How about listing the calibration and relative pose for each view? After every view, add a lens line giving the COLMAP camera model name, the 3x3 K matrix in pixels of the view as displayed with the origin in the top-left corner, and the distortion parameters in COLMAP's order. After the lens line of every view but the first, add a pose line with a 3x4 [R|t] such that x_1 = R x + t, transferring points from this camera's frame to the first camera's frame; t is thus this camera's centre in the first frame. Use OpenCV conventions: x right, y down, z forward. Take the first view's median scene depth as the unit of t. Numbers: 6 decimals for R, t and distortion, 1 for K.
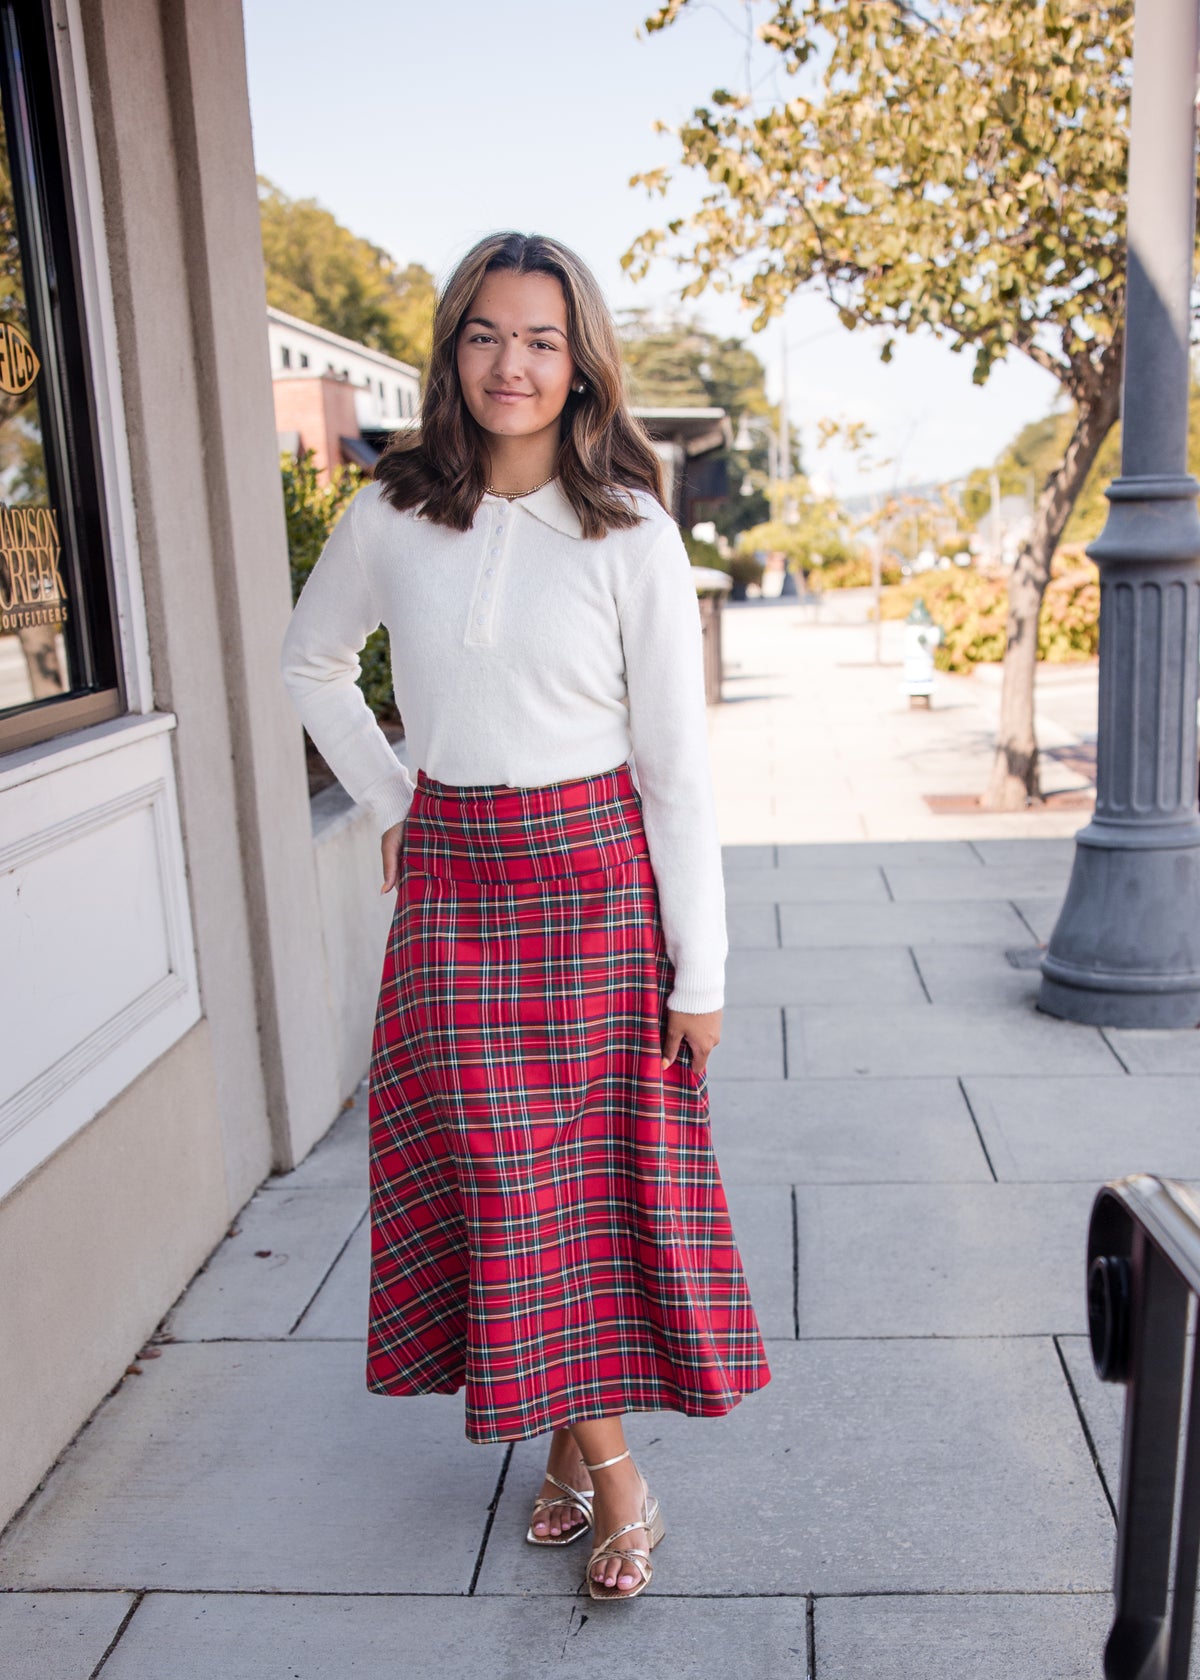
lens RADIAL K [[2065.1, 0, 683.4], [0, 2065.1, 1194.5], [0, 0, 1]] dist [-0.105656, 0.124098]
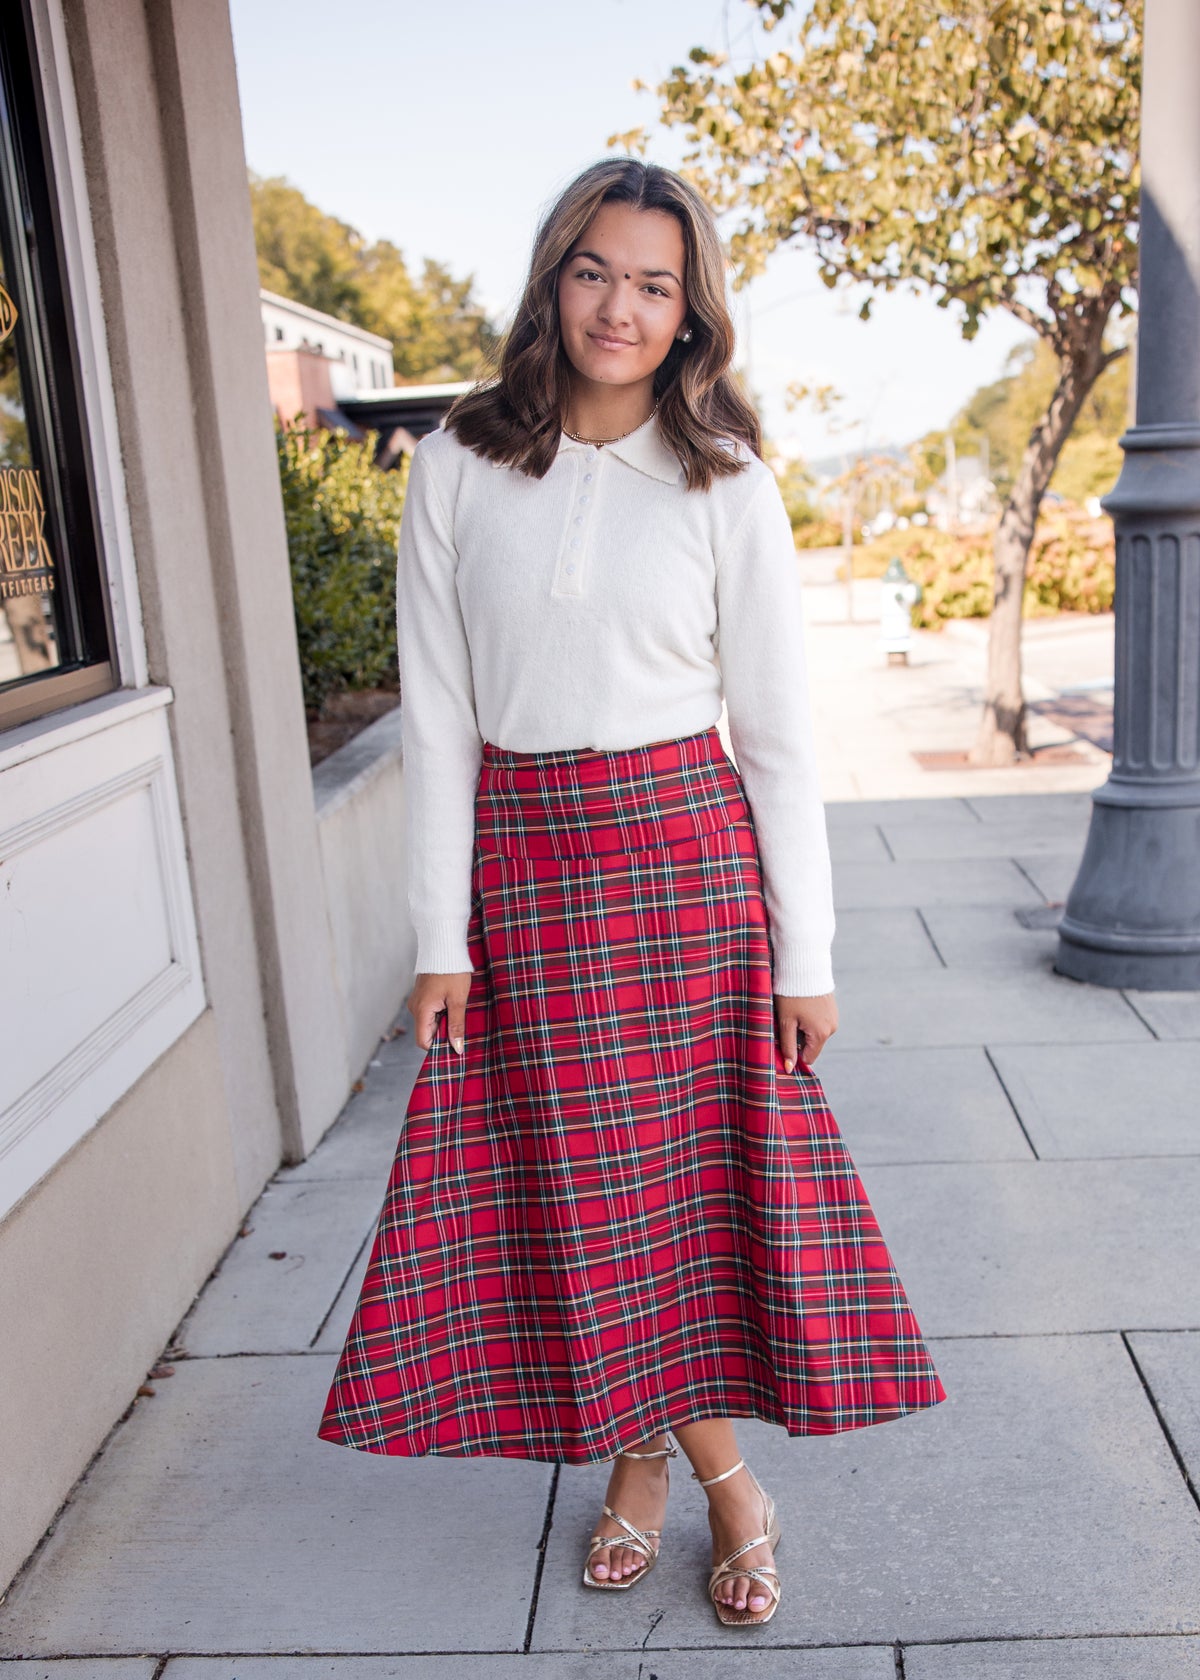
lens RADIAL K [[1983.6, 0, 691.0], [0, 1983.6, 1161.9], [0, 0, 1]] dist [-0.107701, 0.127355]
pose [[0.999662, -0.020774, 0.015633, -0.019543], [0.020567, 0.999700, 0.013274, -0.016472], [-0.015904, -0.012948, 0.999790, 0.062432]]
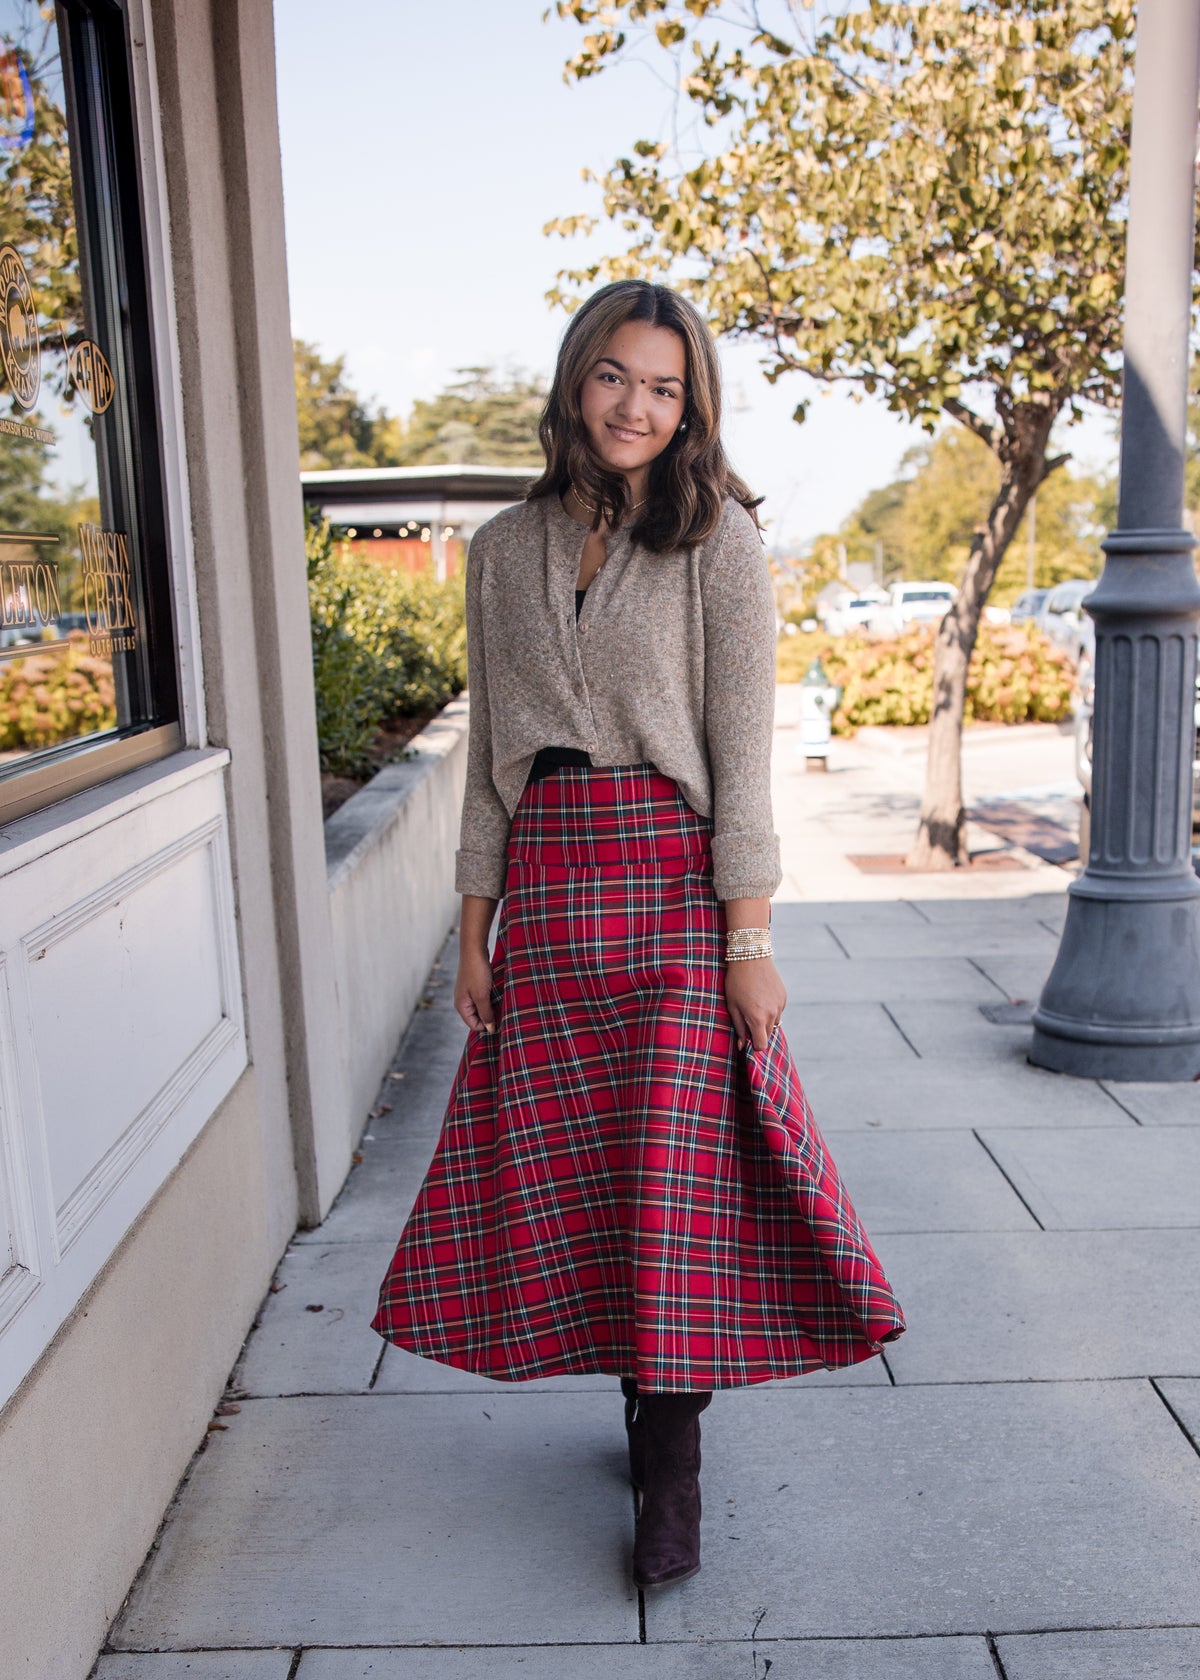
lens RADIAL K [[2116.9, 0, 675.4], [0, 2116.9, 1224.1], [0, 0, 1]] dist [-0.102420, 0.116502]
pose [[0.997141, -0.007962, 0.075146, -0.080283], [0.009705, 0.999692, -0.022860, 0.009803], [-0.074941, 0.023524, 0.996910, -0.000328]]
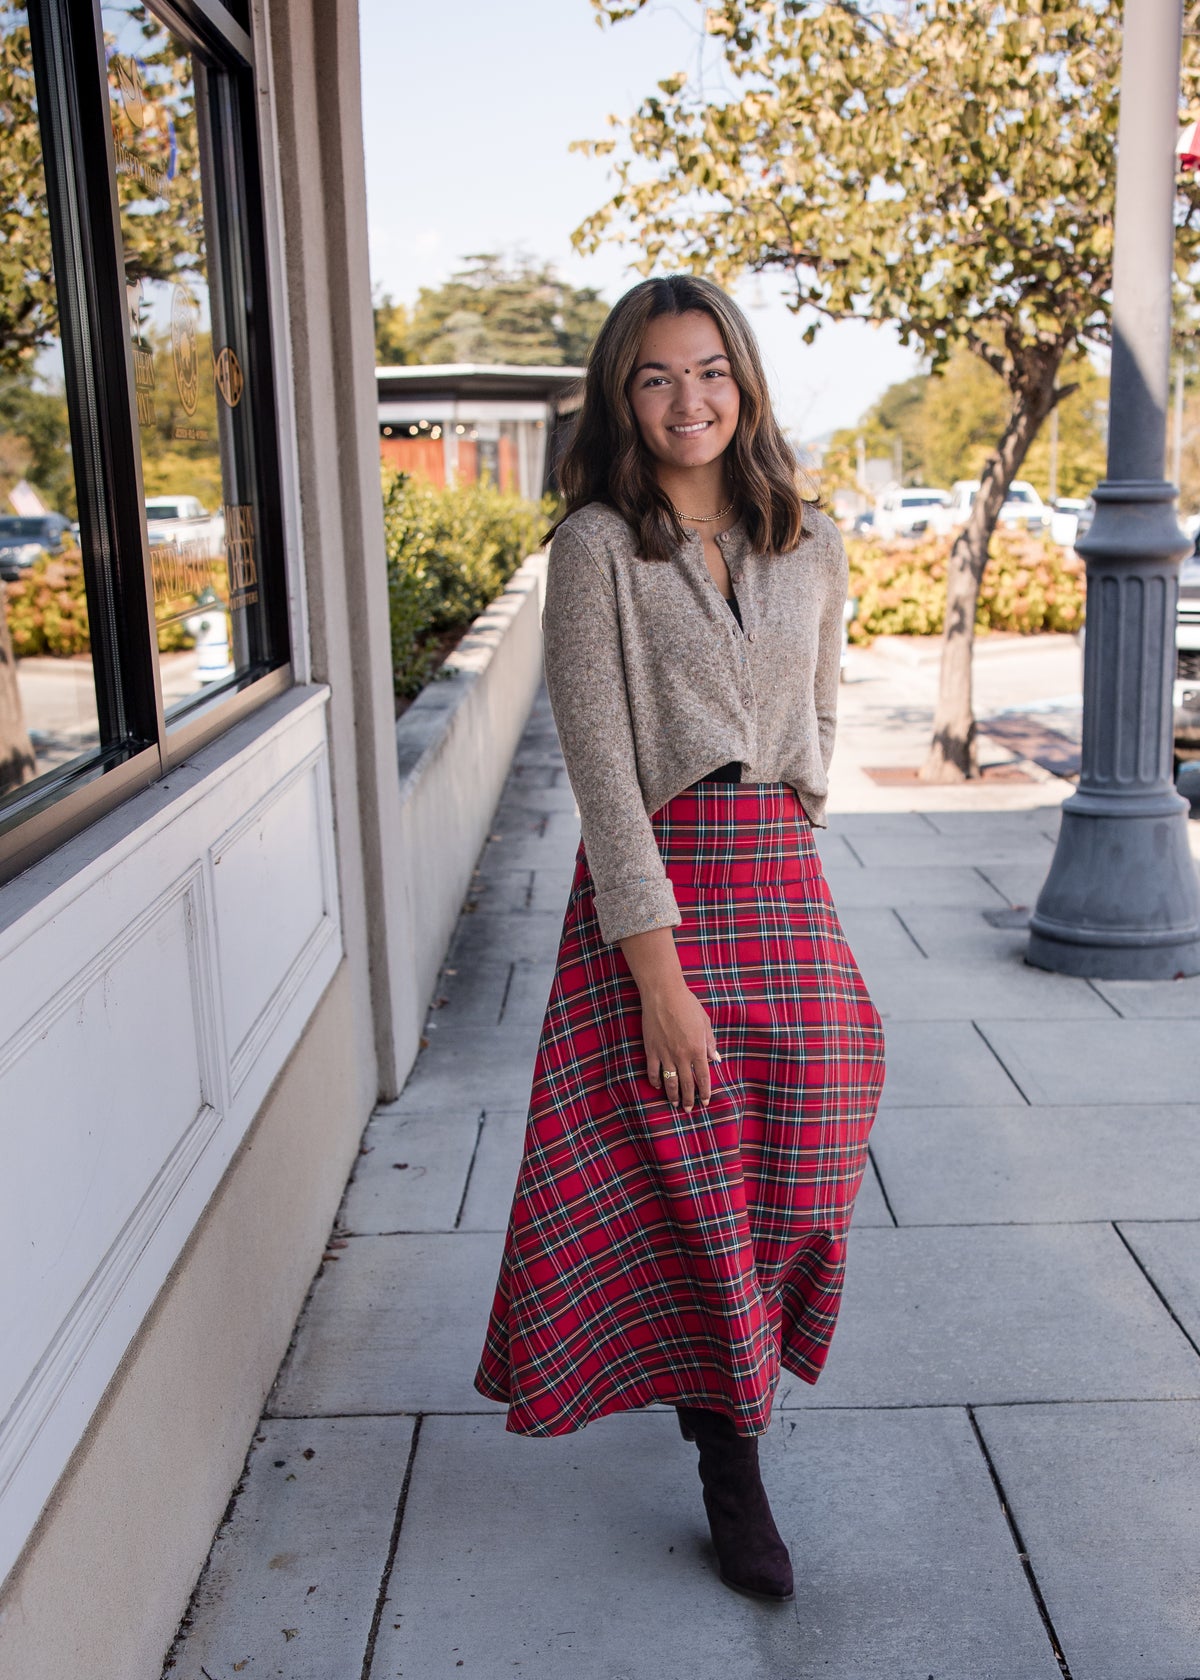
lens RADIAL K [[2197.5, 0, 726.0], [0, 2197.5, 1175.1], [0, 0, 1]] dist [-0.103239, 0.107311]
pose [[0.995591, -0.006642, 0.093563, -0.102072], [0.007406, 0.999942, -0.007820, 0.032161], [-0.093505, 0.008479, 0.995583, -0.150386]]
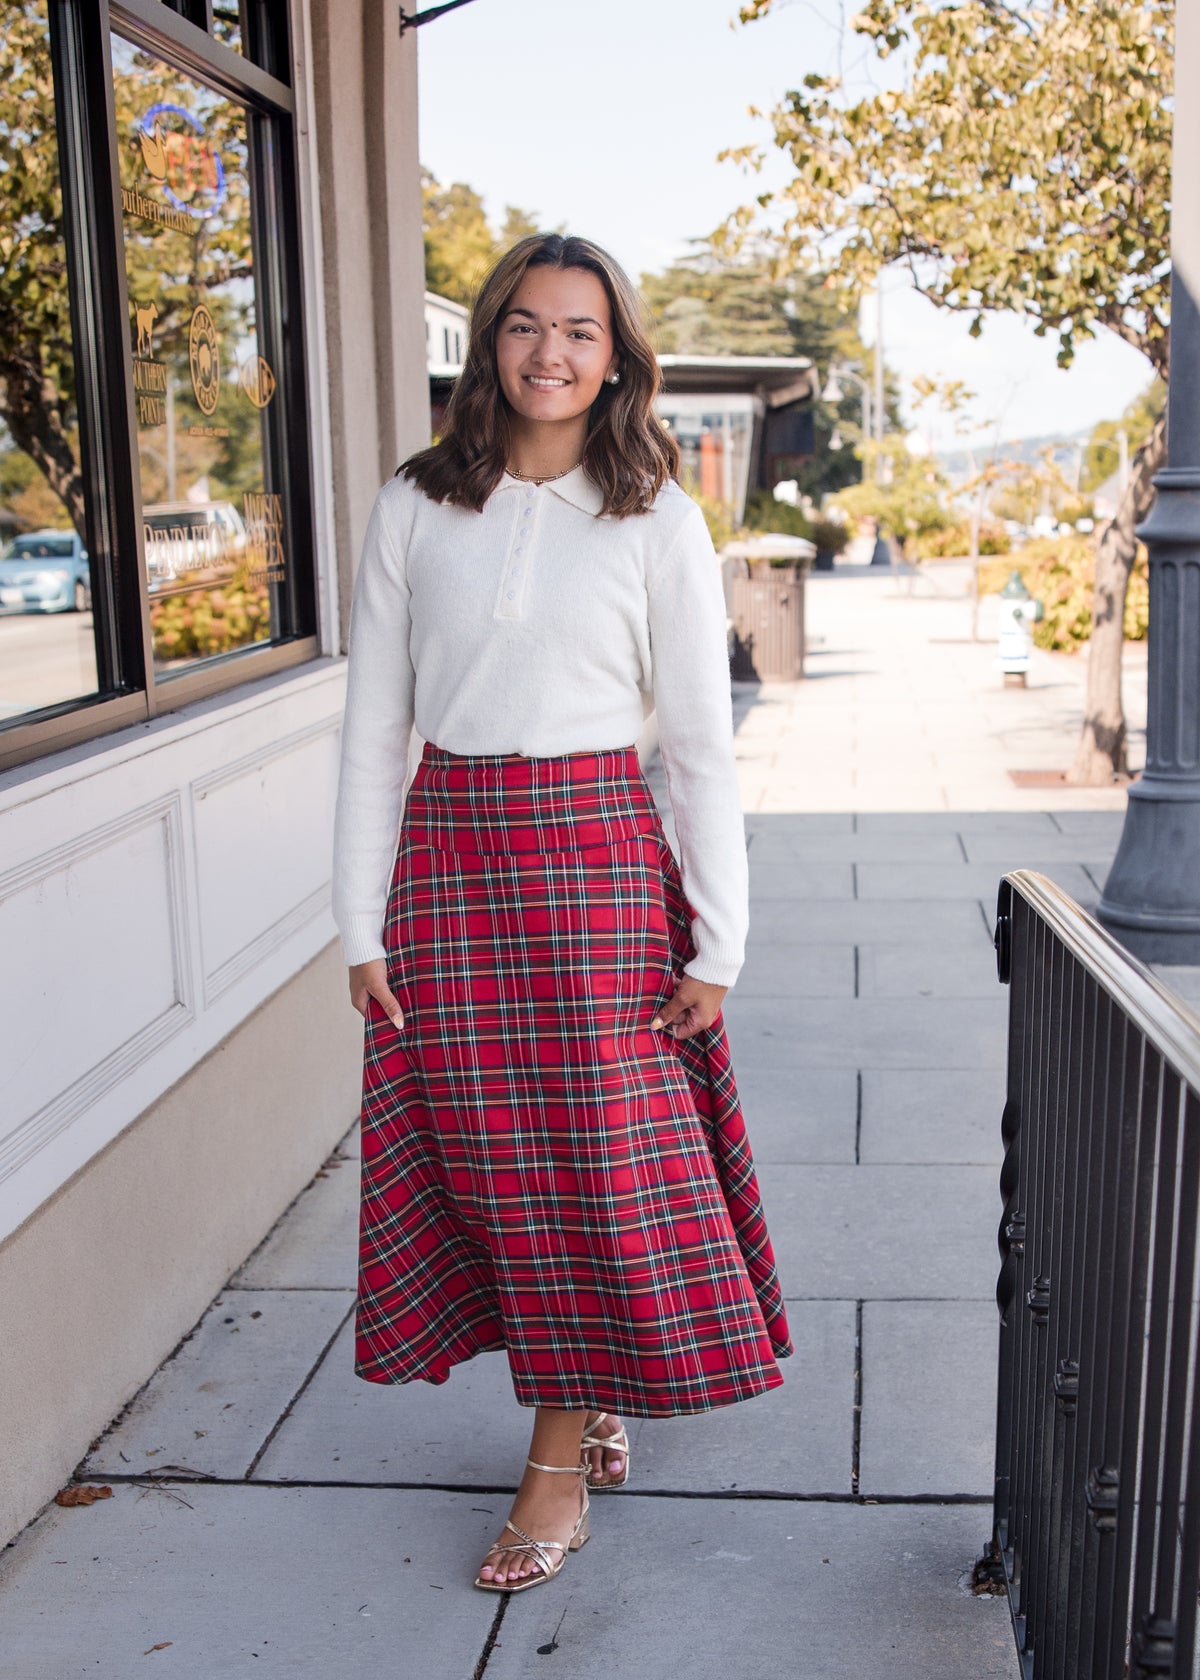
lens RADIAL K [[2502.7, 0, 686.1], [0, 2502.7, 1040.2], [0, 0, 1]] dist [-0.088064, 0.038003]
pose [[0.999492, 0.019243, -0.025396, -0.006873], [-0.021558, 0.995315, -0.094253, 0.089968], [0.023464, 0.094753, 0.995224, -0.320031]]
